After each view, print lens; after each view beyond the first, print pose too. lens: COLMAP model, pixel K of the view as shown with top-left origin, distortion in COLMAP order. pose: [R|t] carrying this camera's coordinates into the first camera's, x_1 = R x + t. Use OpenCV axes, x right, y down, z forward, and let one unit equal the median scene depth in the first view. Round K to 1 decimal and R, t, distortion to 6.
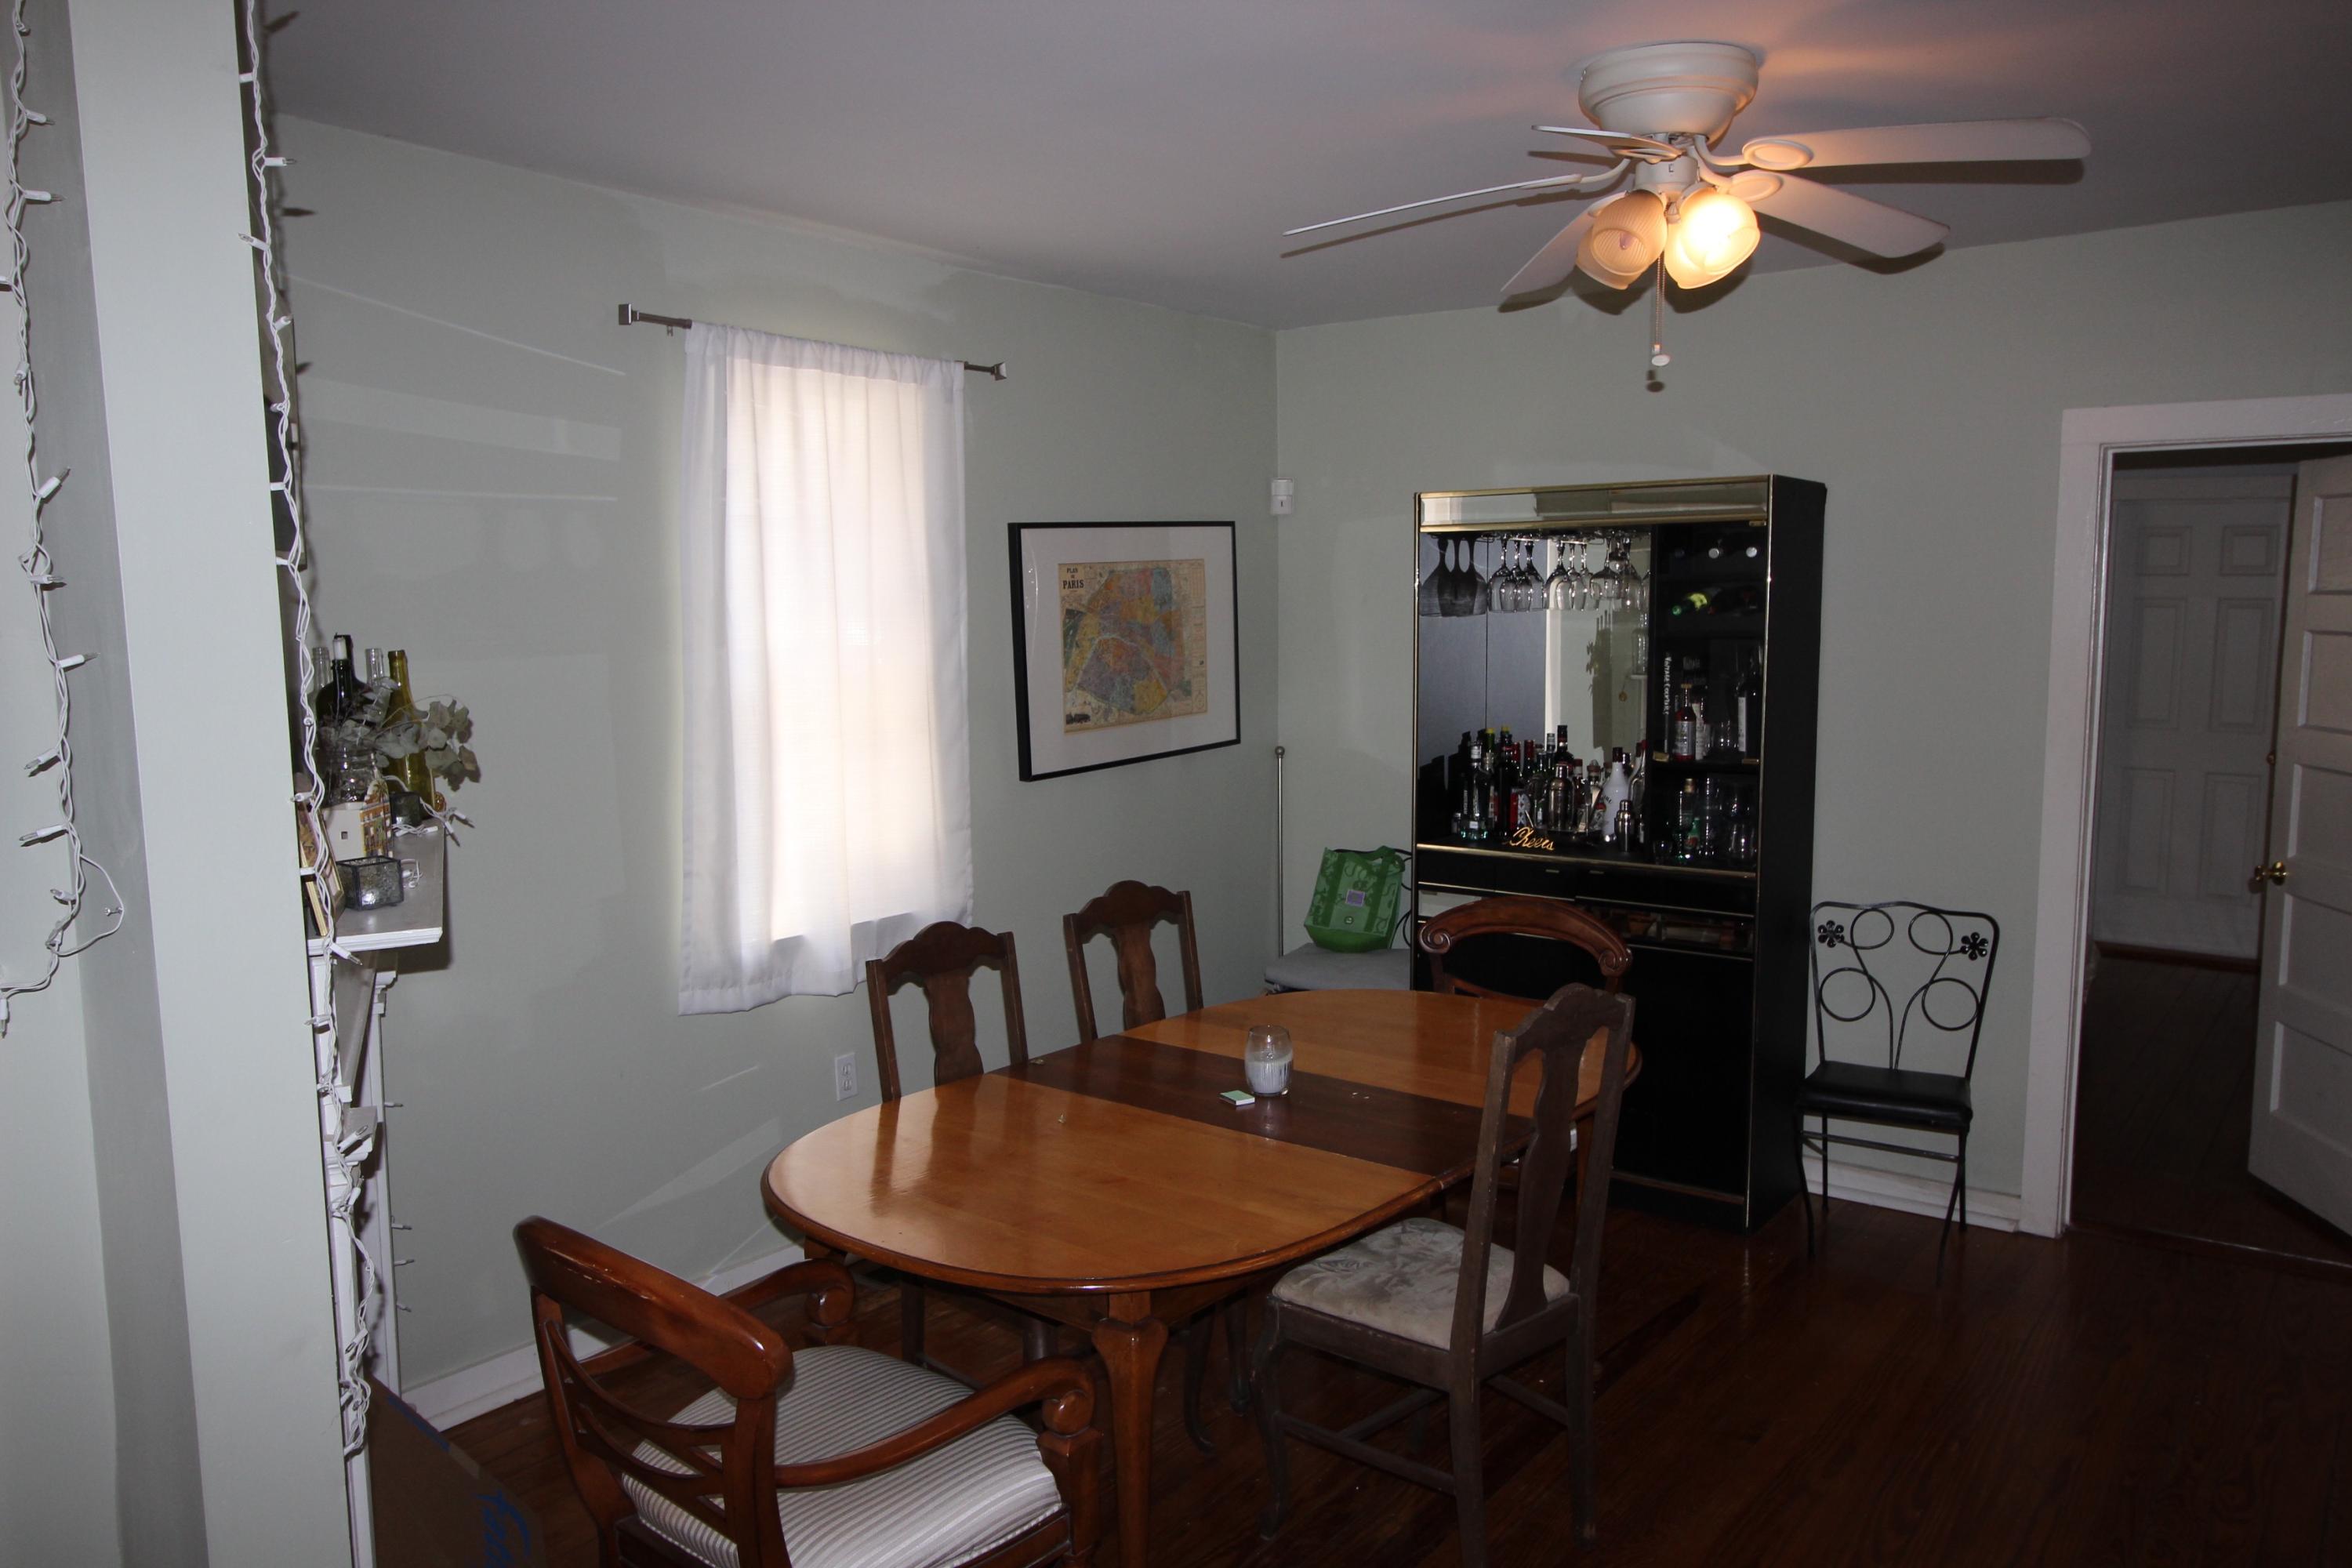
lens RADIAL K [[1699.1, 0, 1164.9], [0, 1699.1, 788.8], [0, 0, 1]] dist [0.011933, -0.013017]
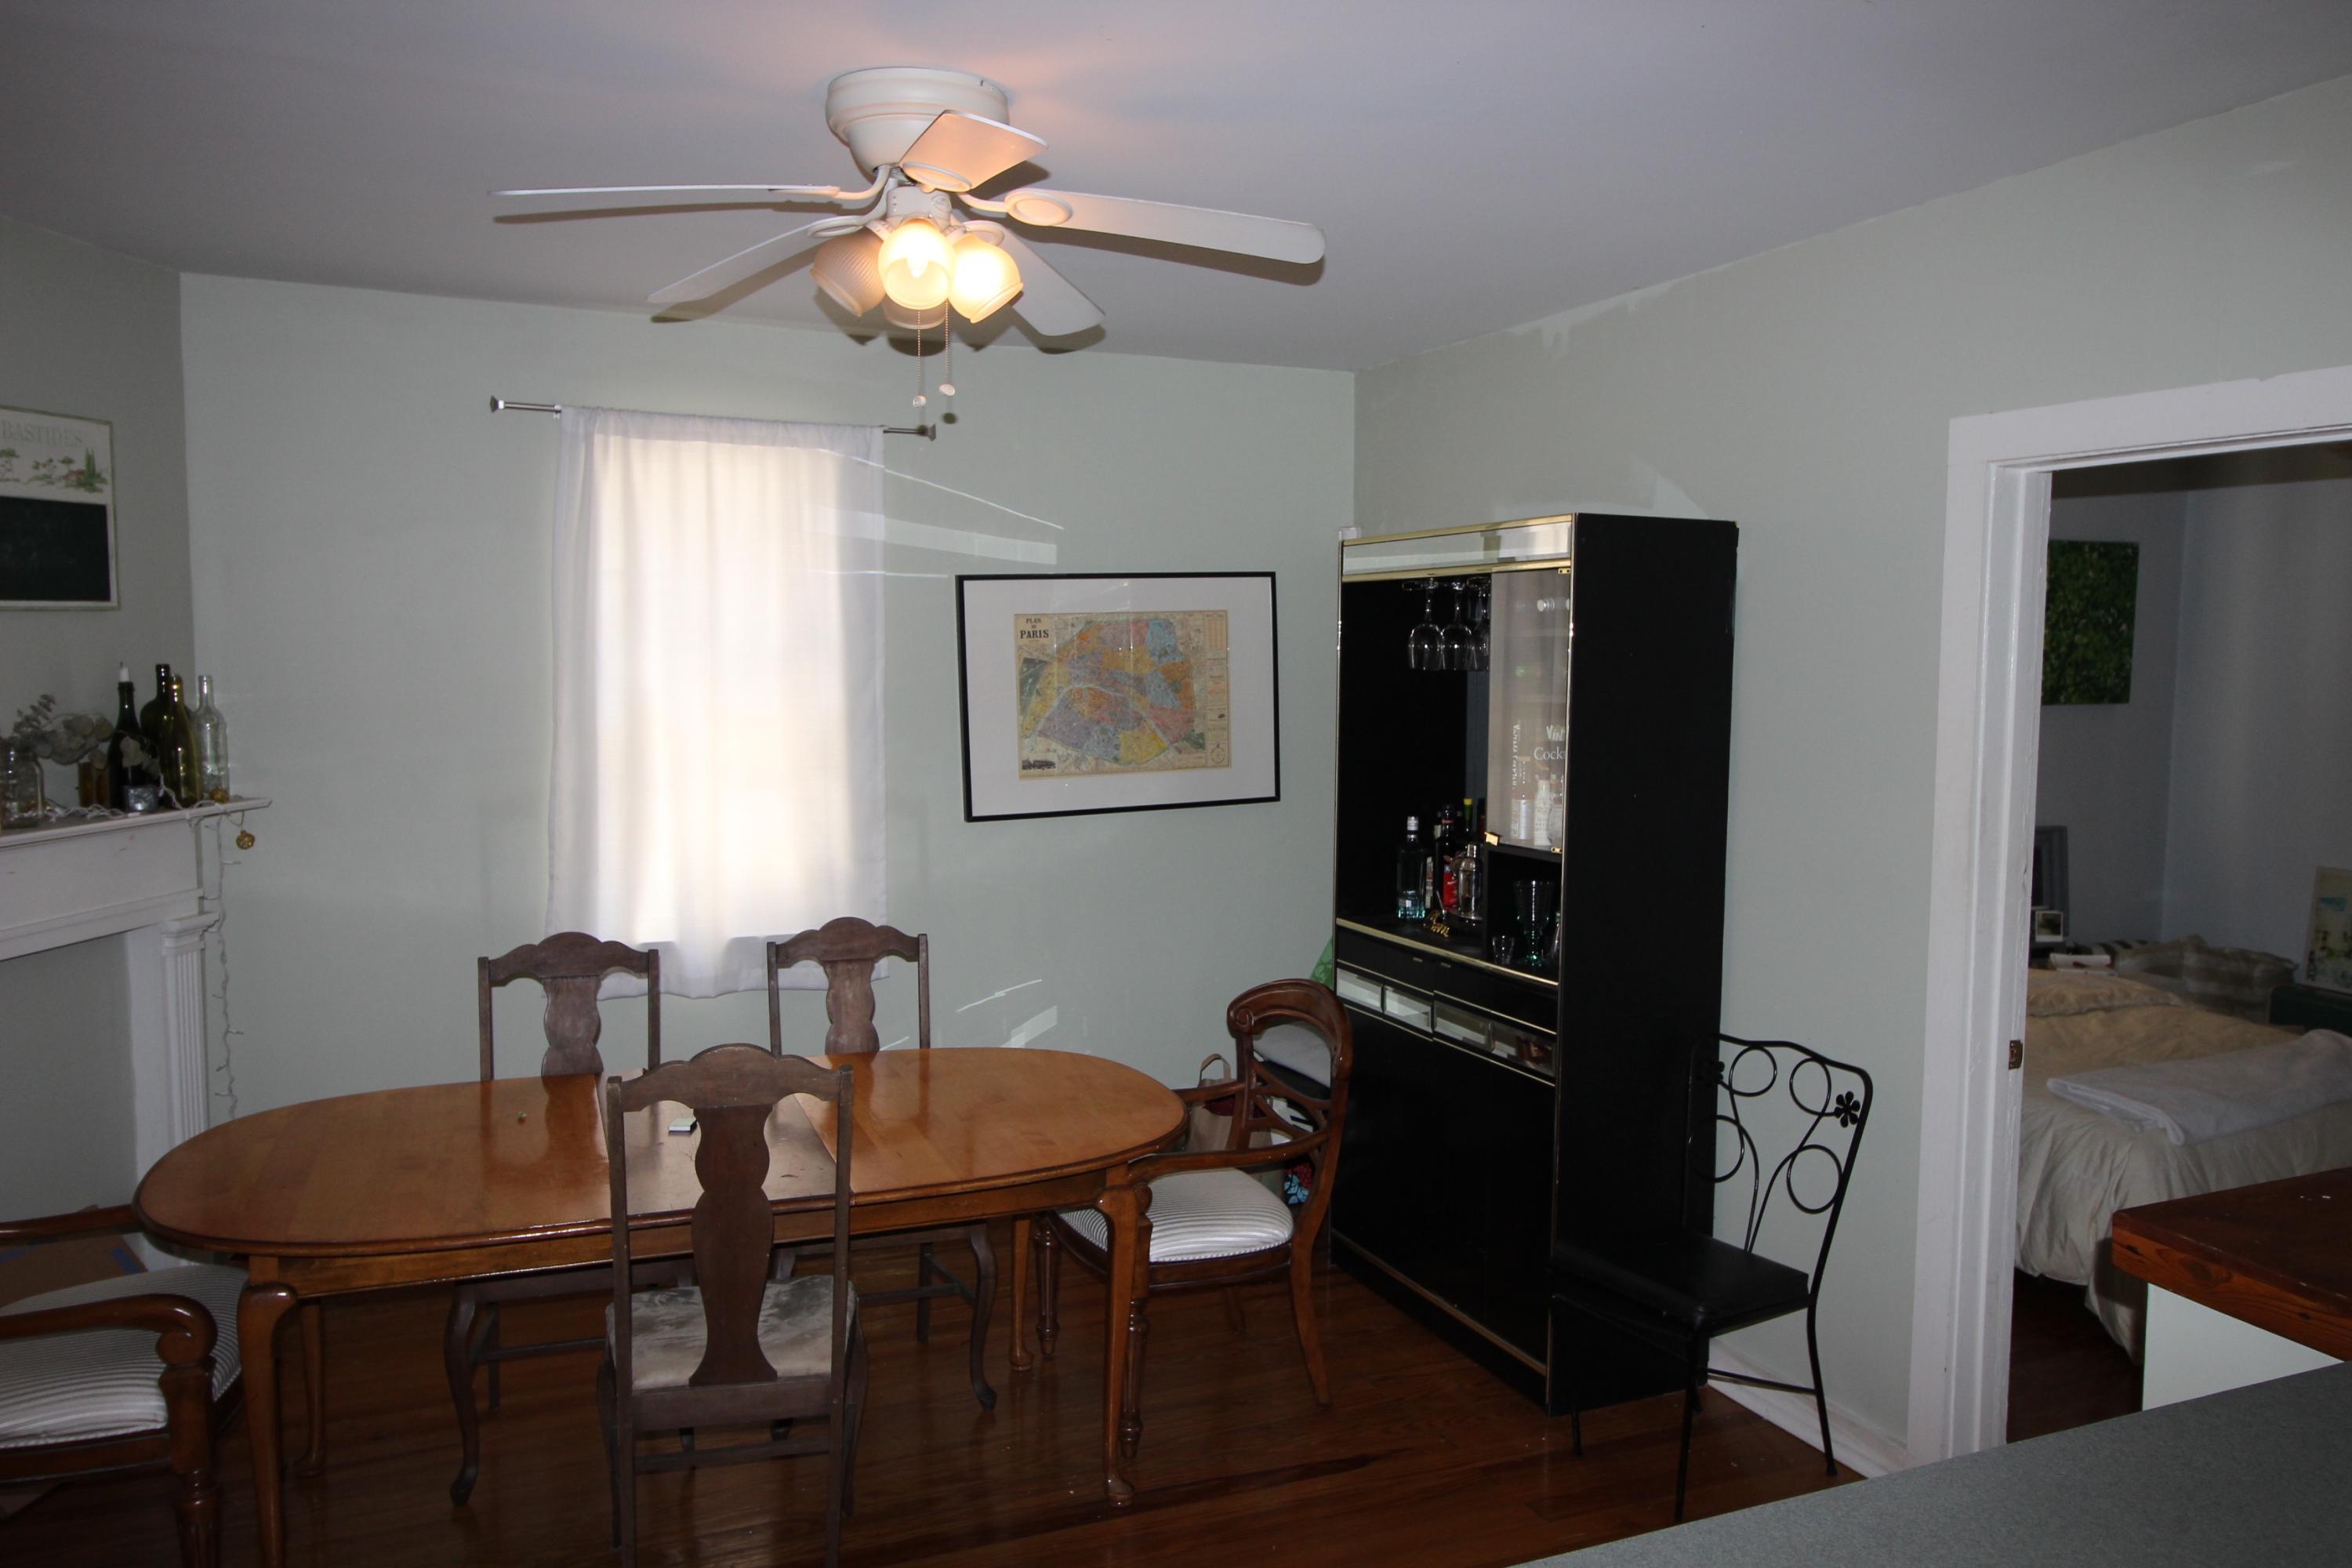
lens RADIAL K [[1699.1, 0, 1160.8], [0, 1699.1, 784.8], [0, 0, 1]] dist [0.011933, -0.013017]
pose [[0.868364, 0.054125, -0.492965, 0.554887], [-0.070404, 0.997413, -0.014507, -0.021016], [0.490905, 0.047304, 0.869928, 0.156260]]
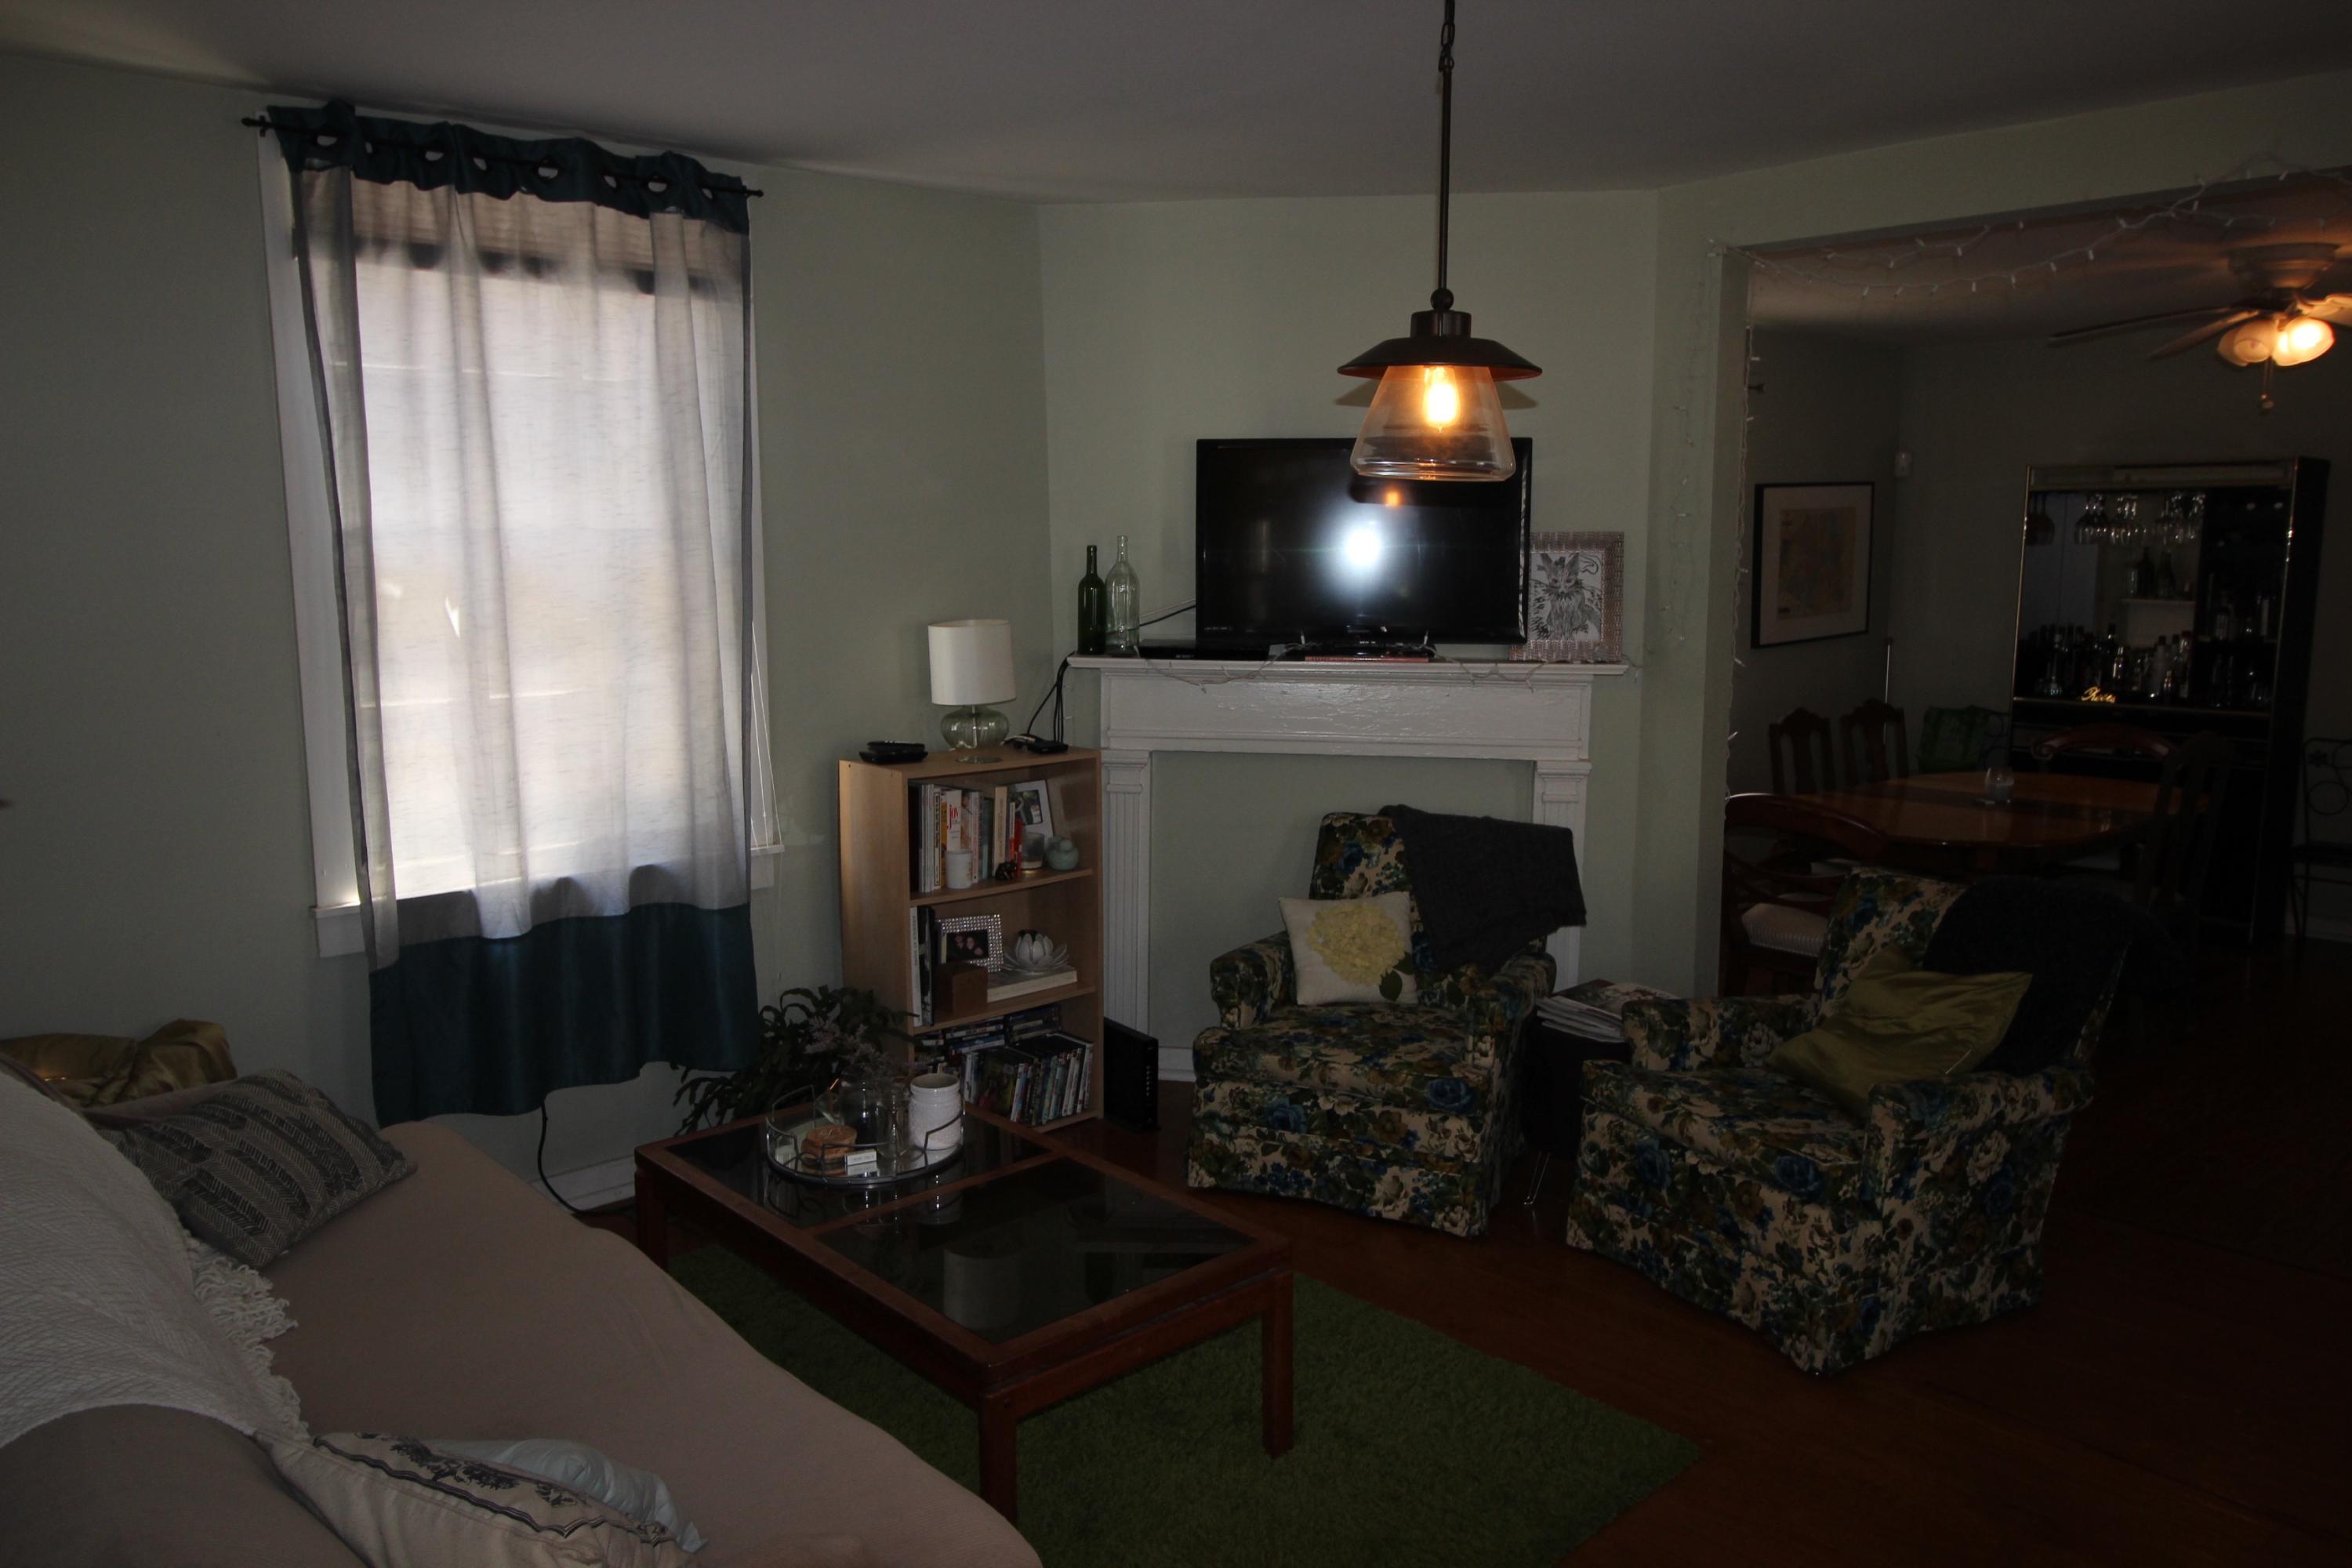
lens RADIAL K [[1699.1, 0, 1180.3], [0, 1699.1, 768.8], [0, 0, 1]] dist [0.011933, -0.013017]
pose [[0.985085, 0.034714, -0.168533, -0.349018], [-0.031301, 0.999248, 0.022866, 0.090497], [0.169200, -0.017249, 0.985431, -0.663626]]
